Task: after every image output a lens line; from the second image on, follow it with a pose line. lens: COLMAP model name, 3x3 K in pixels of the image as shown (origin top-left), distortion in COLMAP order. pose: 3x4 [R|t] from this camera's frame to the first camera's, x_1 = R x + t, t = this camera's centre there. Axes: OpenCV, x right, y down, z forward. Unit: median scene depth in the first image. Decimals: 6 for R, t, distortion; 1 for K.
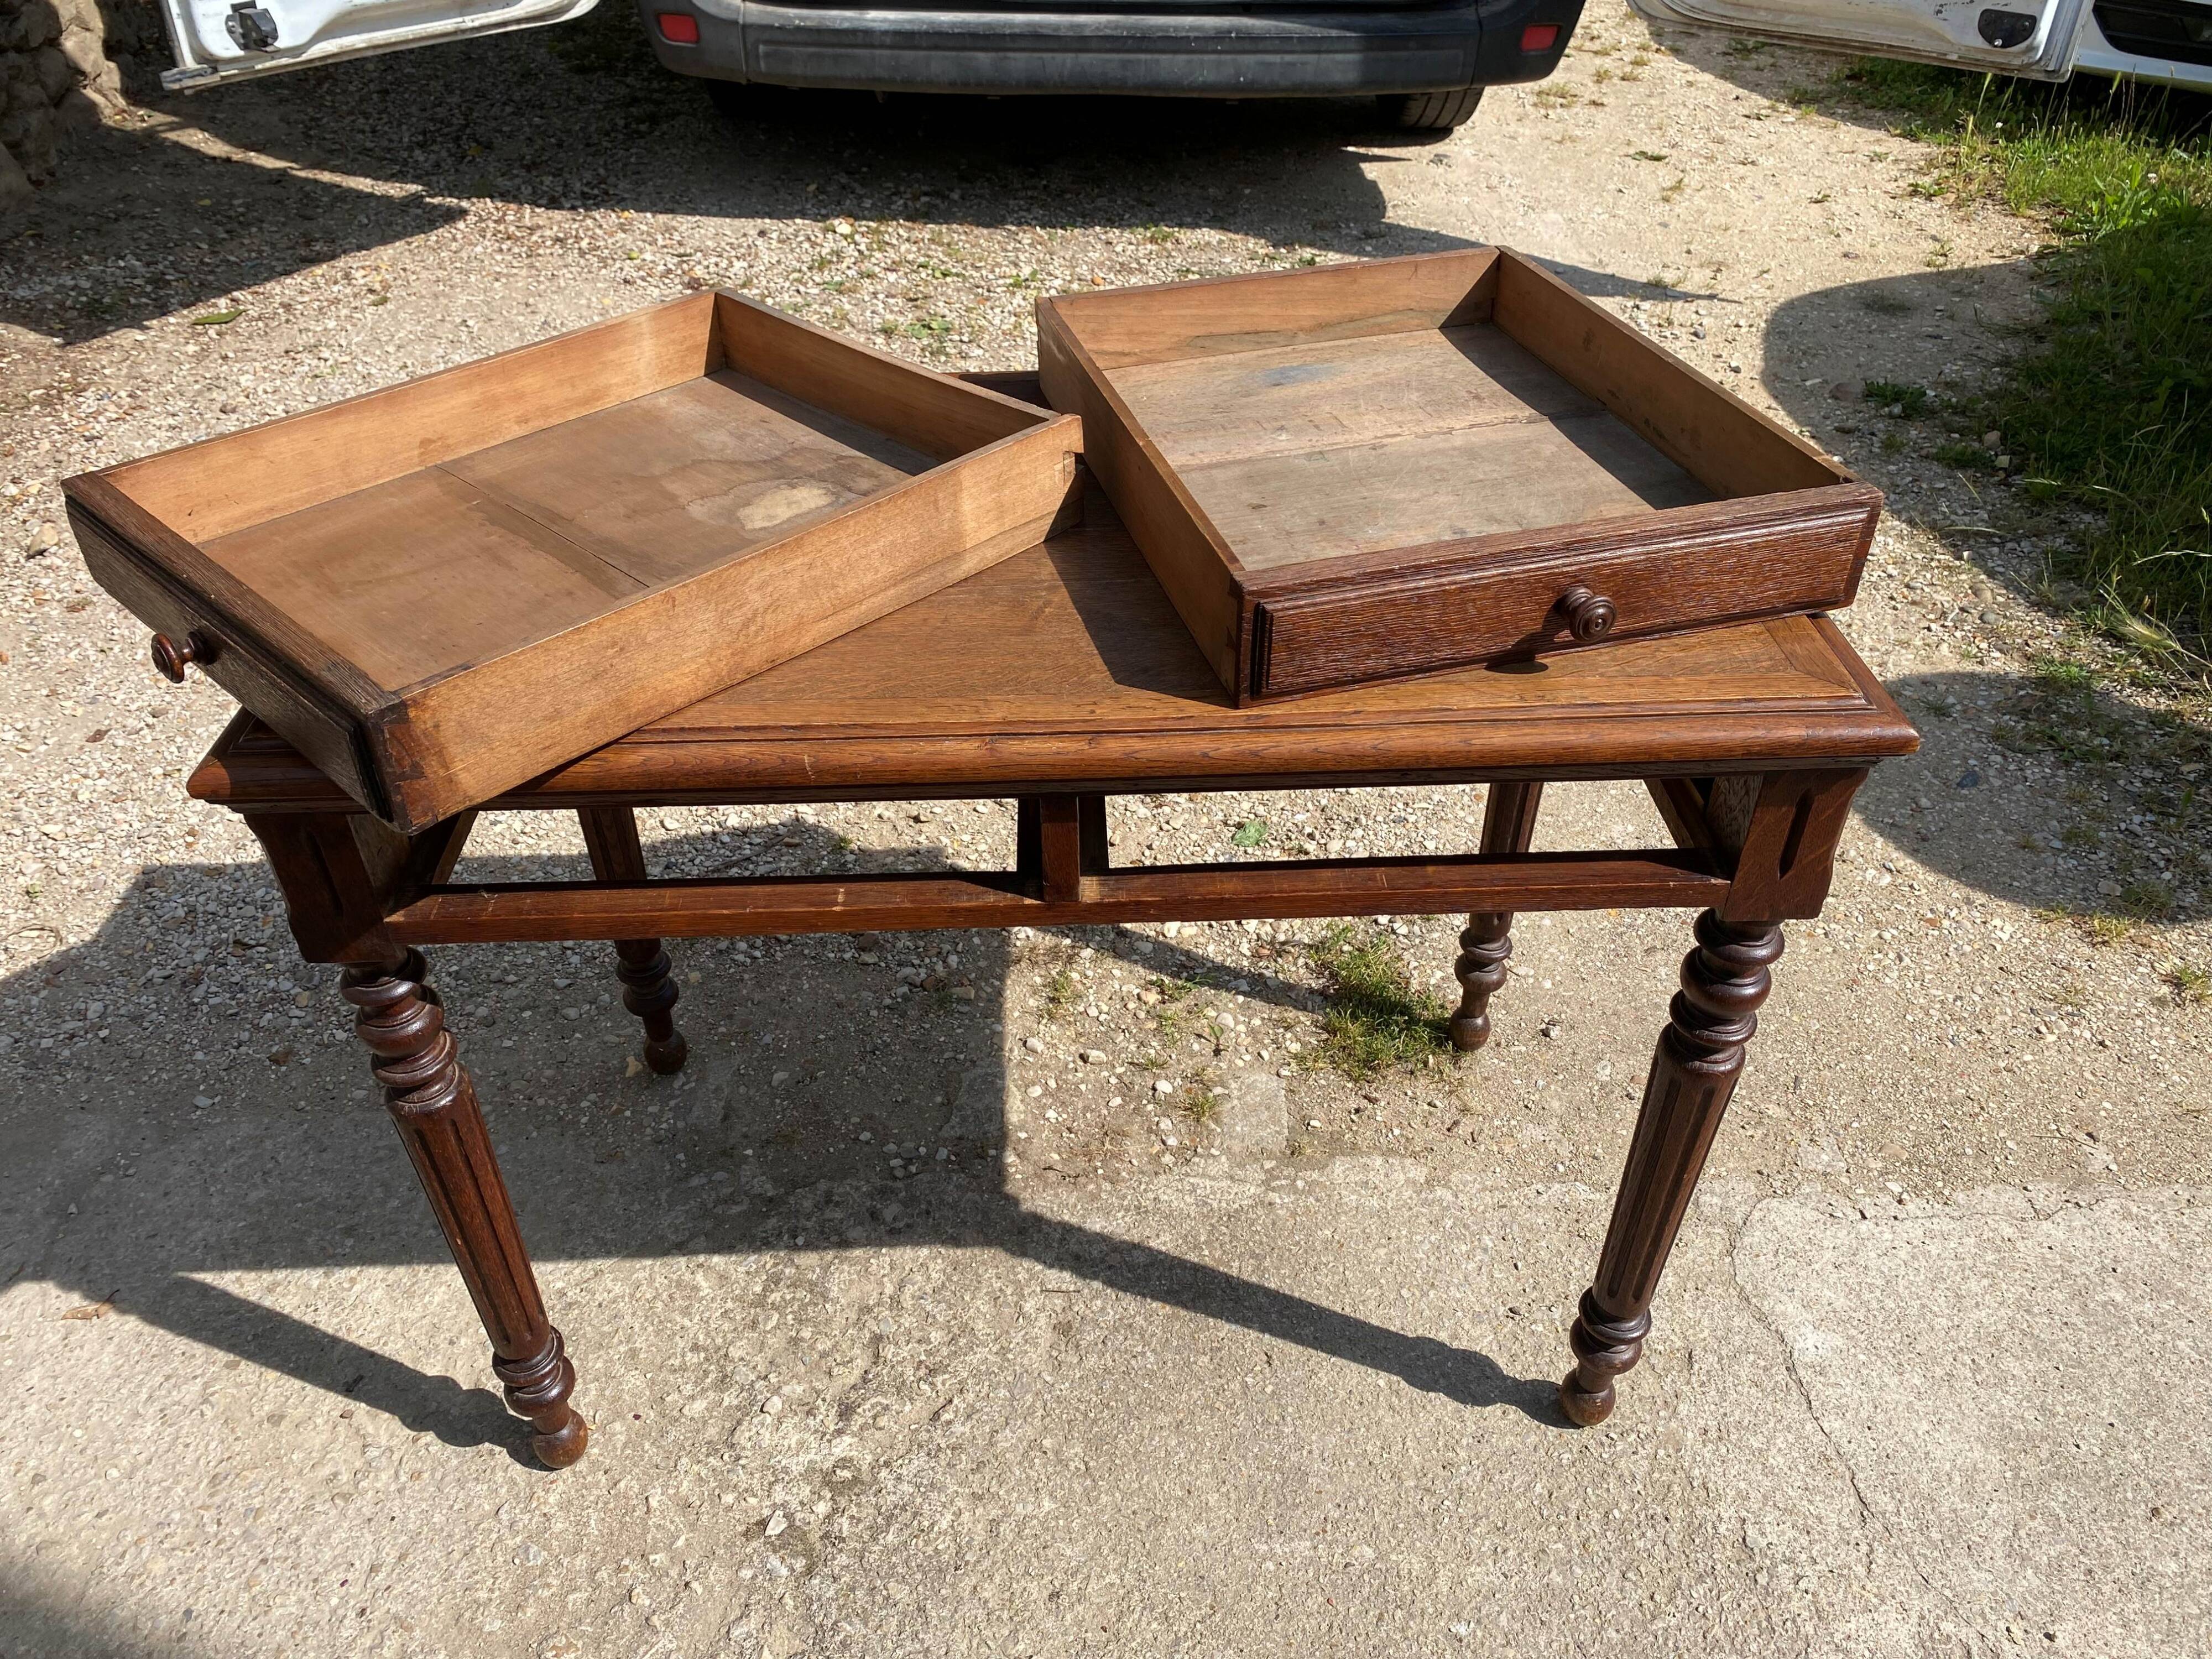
lens RADIAL K [[1692.7, 0, 1090.2], [0, 1692.7, 803.6], [0, 0, 1]] dist [0.013698, -0.011473]
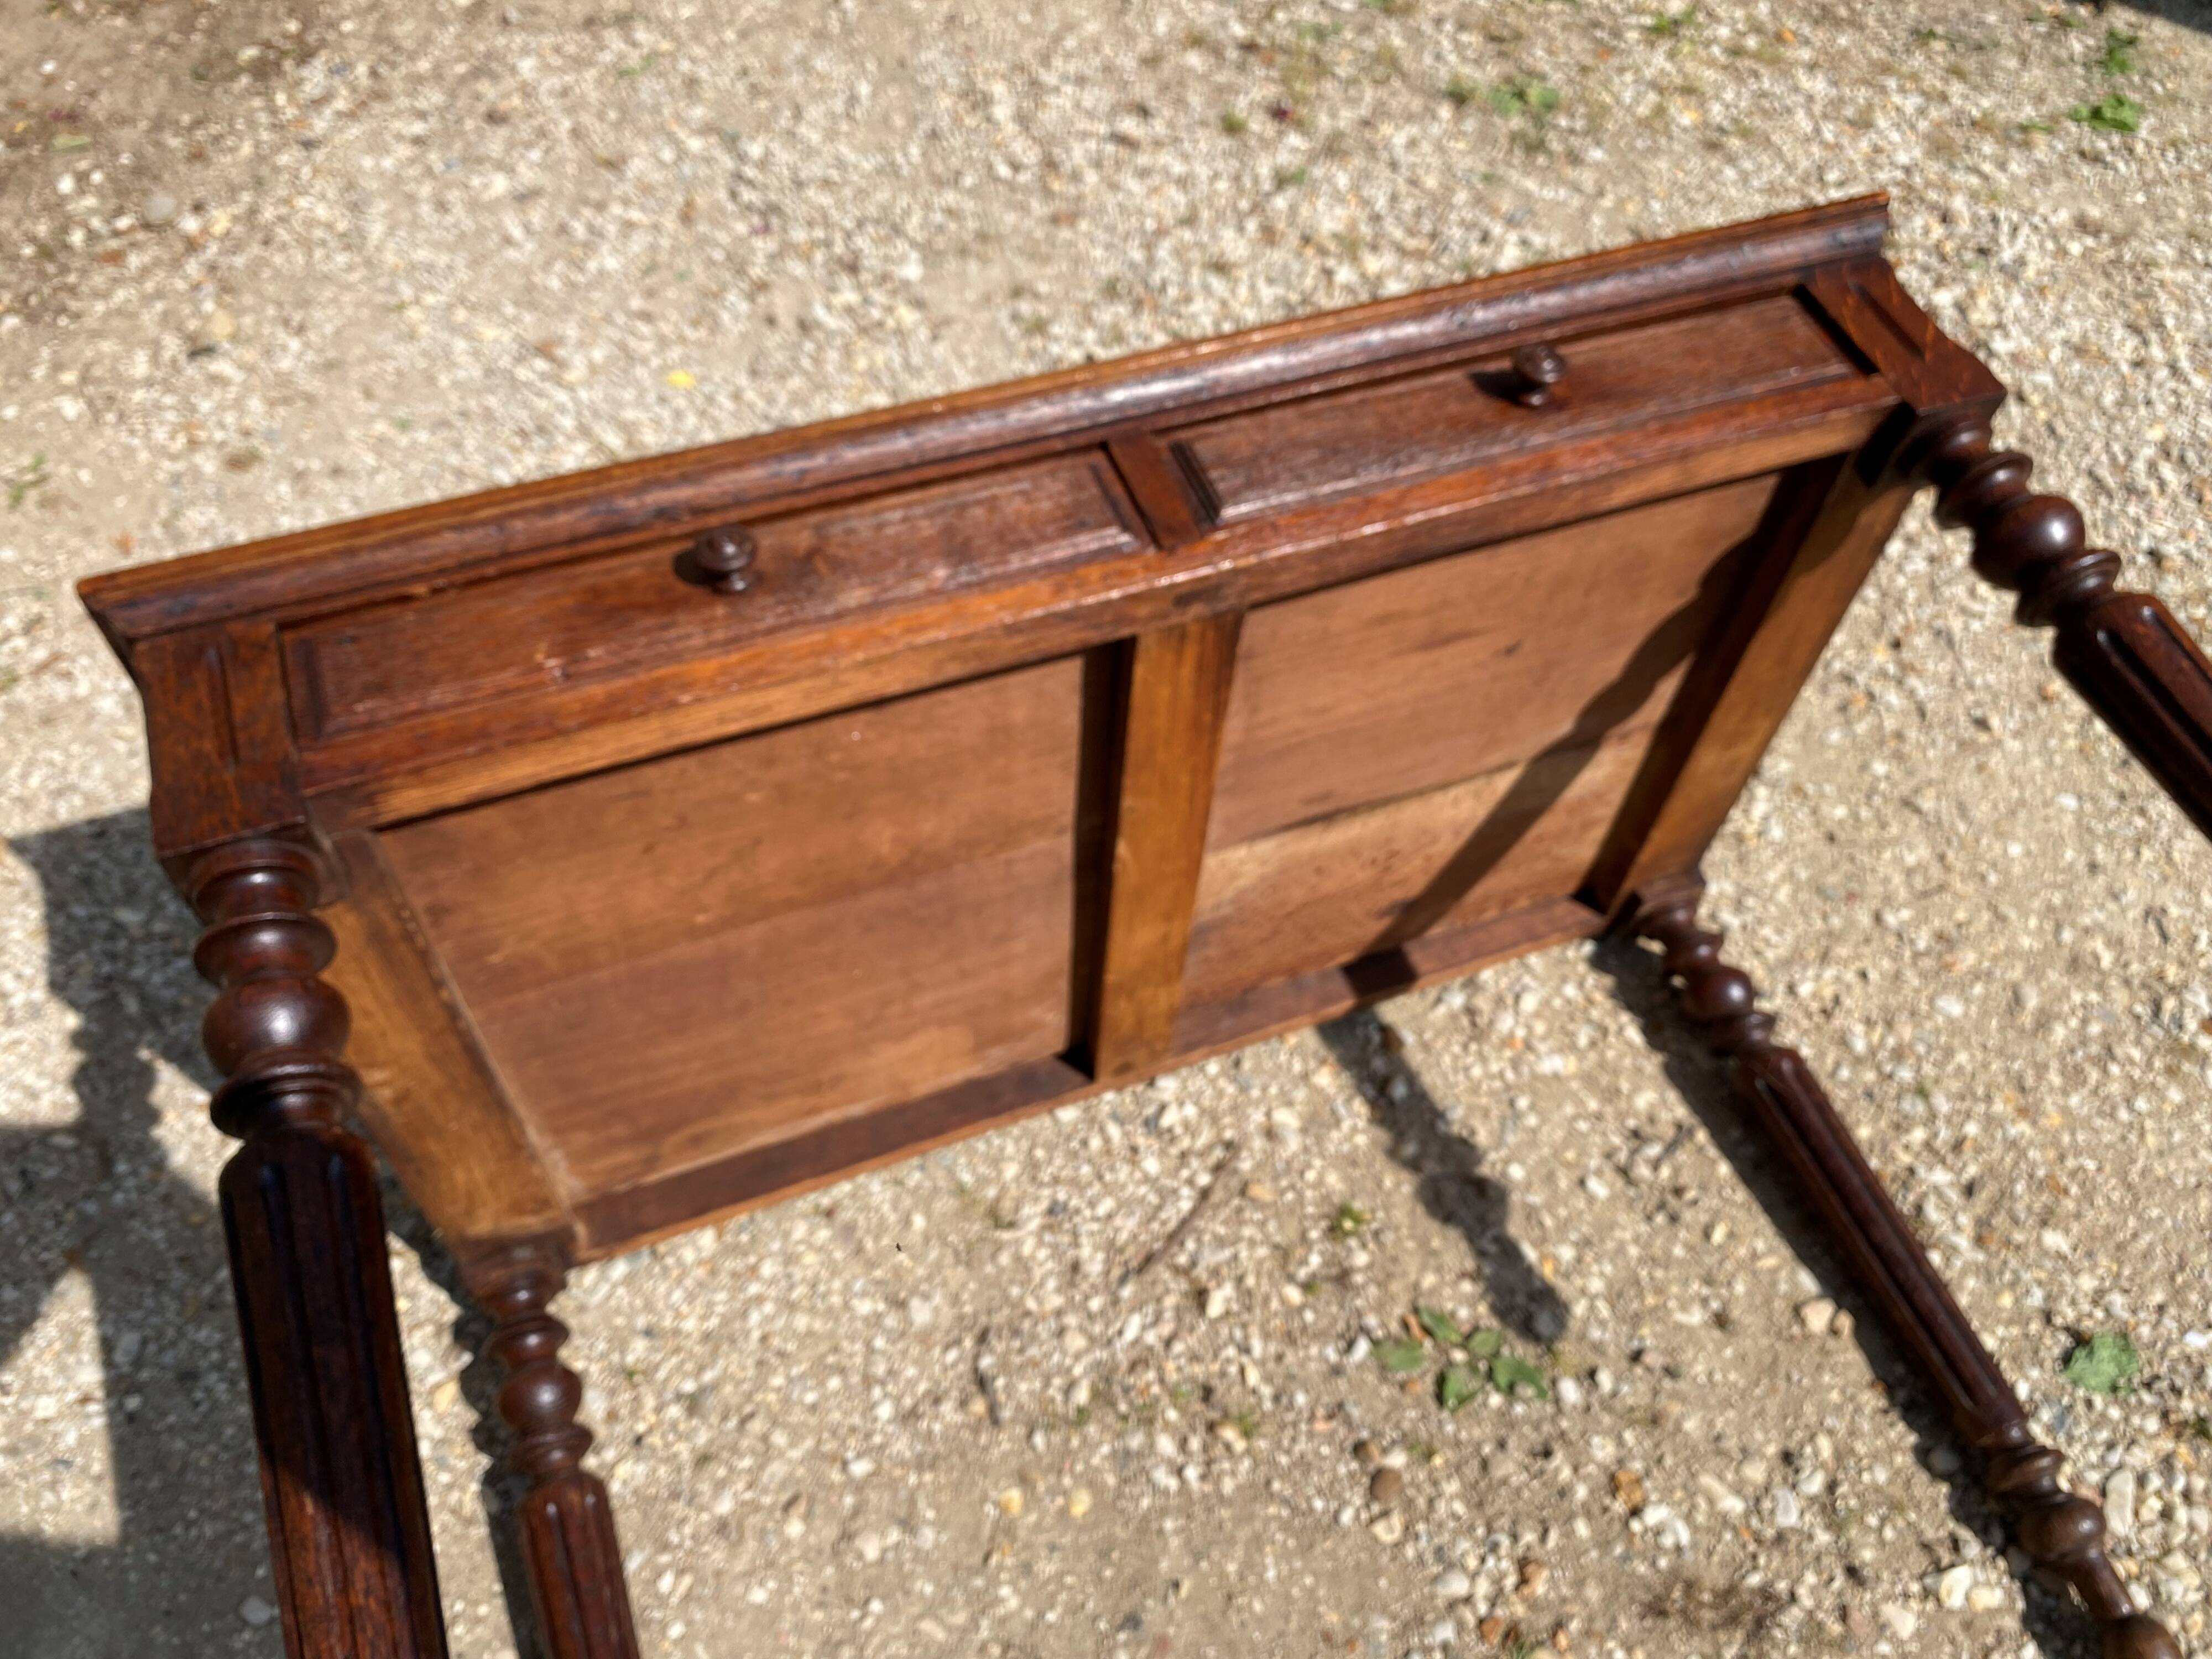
lens RADIAL K [[1692.7, 0, 1099.0], [0, 1692.7, 830.9], [0, 0, 1]] dist [0.013698, -0.011473]
pose [[0.972900, 0.189096, -0.133075, -0.234549], [-0.152906, 0.957849, 0.243196, -0.303333], [0.173453, -0.216257, 0.960805, 0.603670]]
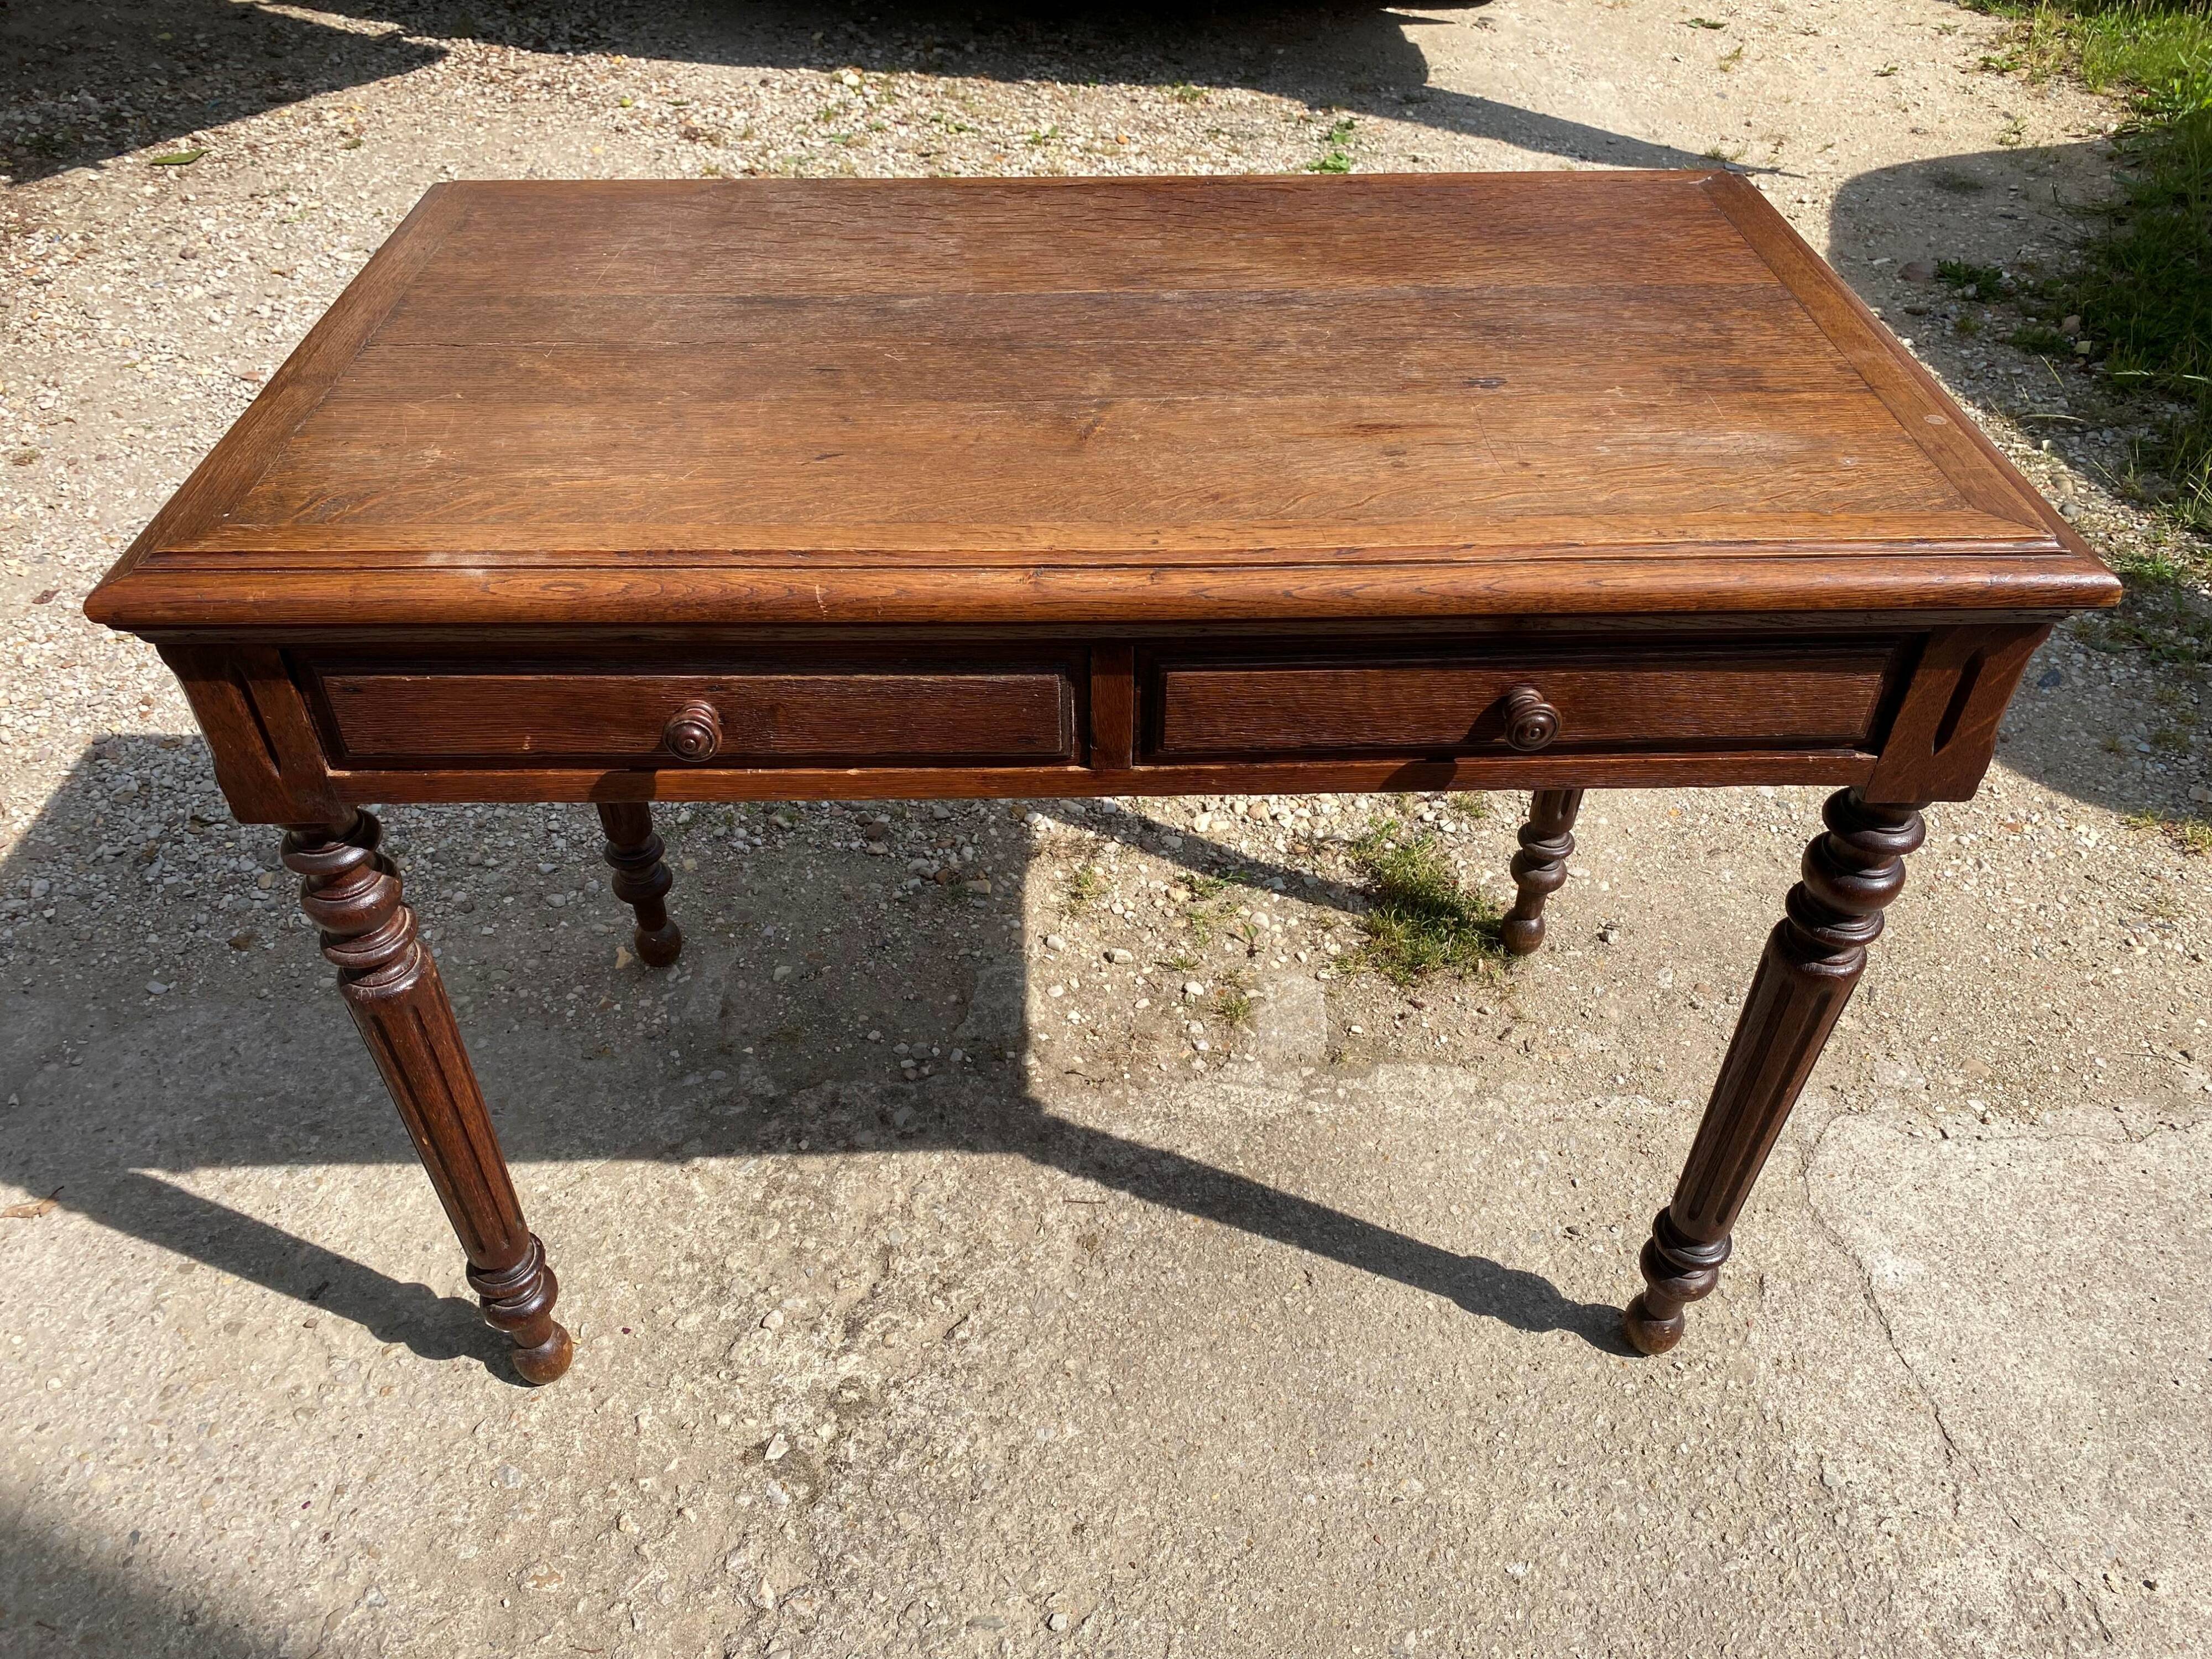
lens RADIAL K [[1692.7, 0, 1106.1], [0, 1692.7, 827.1], [0, 0, 1]] dist [0.013698, -0.011473]
pose [[0.999805, 0.016503, 0.010844, -0.018651], [-0.017181, 0.997693, 0.065684, 0.020848], [-0.009735, -0.065858, 0.997782, 0.086049]]
